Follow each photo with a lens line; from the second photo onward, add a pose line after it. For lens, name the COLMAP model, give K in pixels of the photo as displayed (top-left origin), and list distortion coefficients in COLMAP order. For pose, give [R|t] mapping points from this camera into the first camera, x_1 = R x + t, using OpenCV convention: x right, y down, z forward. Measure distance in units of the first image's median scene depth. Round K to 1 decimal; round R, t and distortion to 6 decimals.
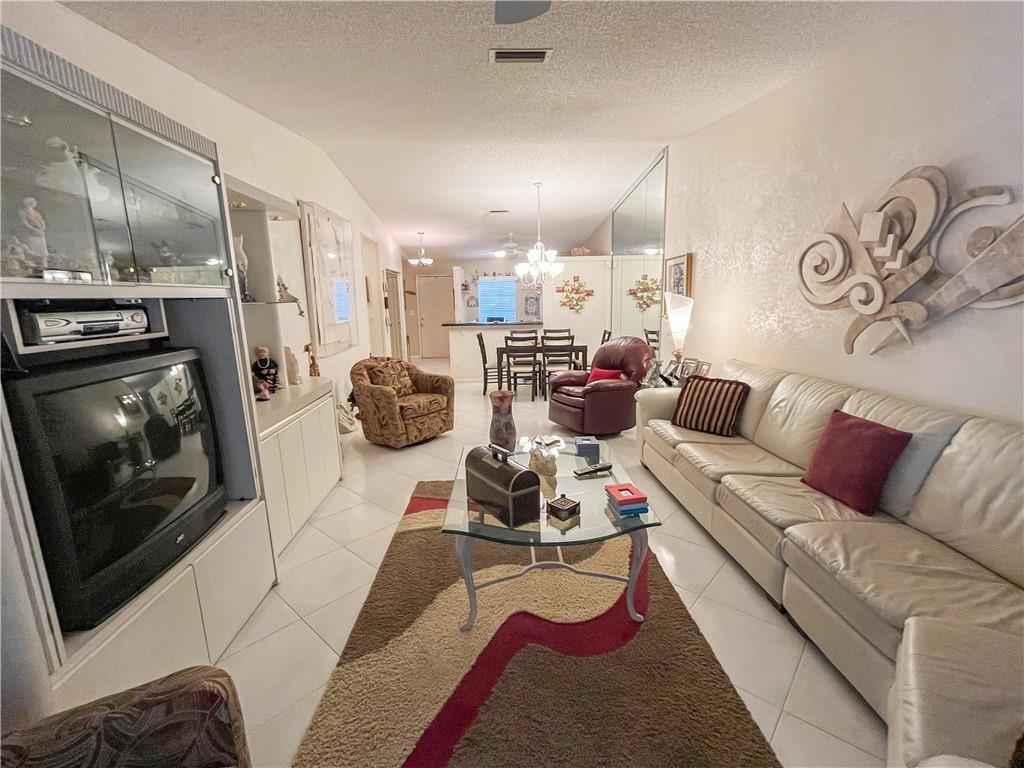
lens RADIAL K [[463.8, 0, 514.0], [0, 463.8, 384.5], [0, 0, 1]] dist [0.002514, 0.000241]
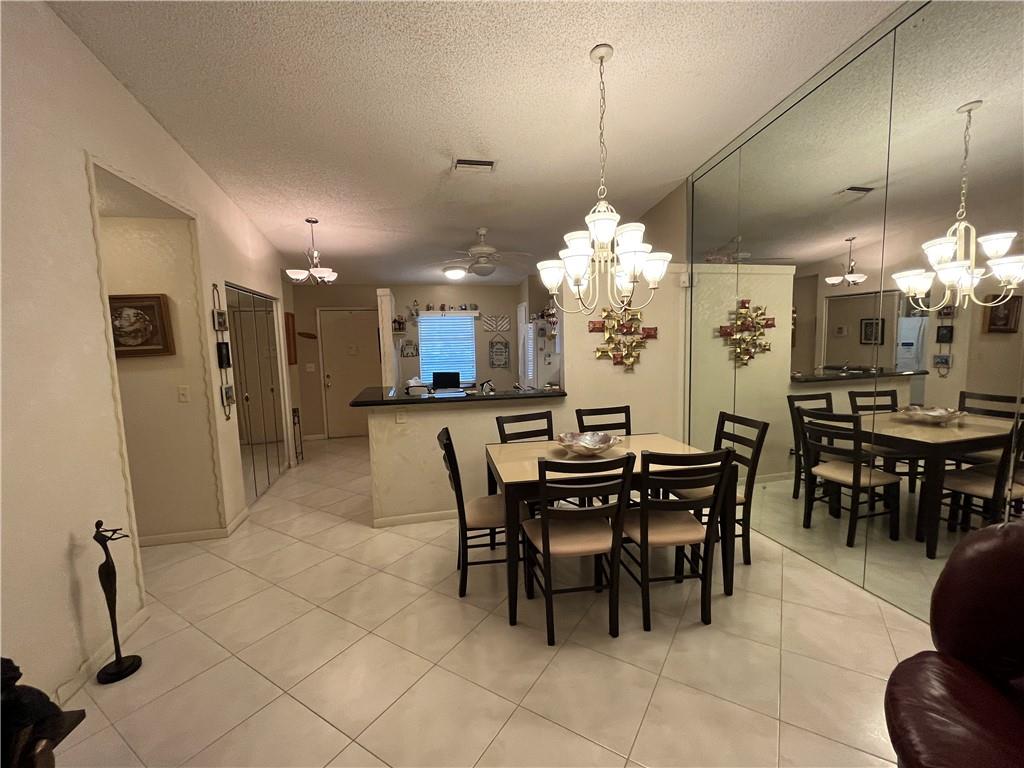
lens RADIAL K [[434.4, 0, 513.1], [0, 434.4, 385.3], [0, 0, 1]] dist [0.014882, 0.000005]
pose [[0.986169, -0.018628, 0.164694, -0.066522], [0.033037, 0.995817, -0.085193, -0.100145], [-0.162418, 0.089455, 0.982659, 0.537573]]
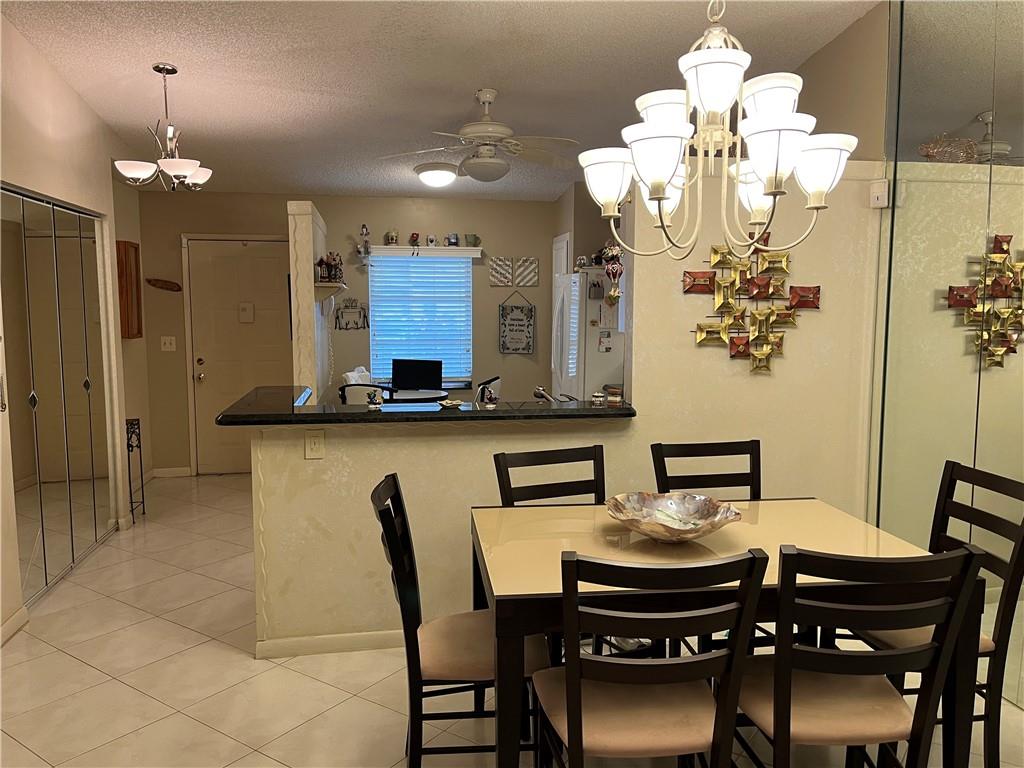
lens RADIAL K [[783.3, 0, 511.9], [0, 783.3, 381.3], [0, 0, 1]] dist [0.090104, -0.102915]
pose [[0.992919, 0.011608, 0.118229, -0.053204], [-0.001149, 0.996107, -0.088150, -0.107038], [-0.118792, 0.087390, 0.989066, 0.563253]]
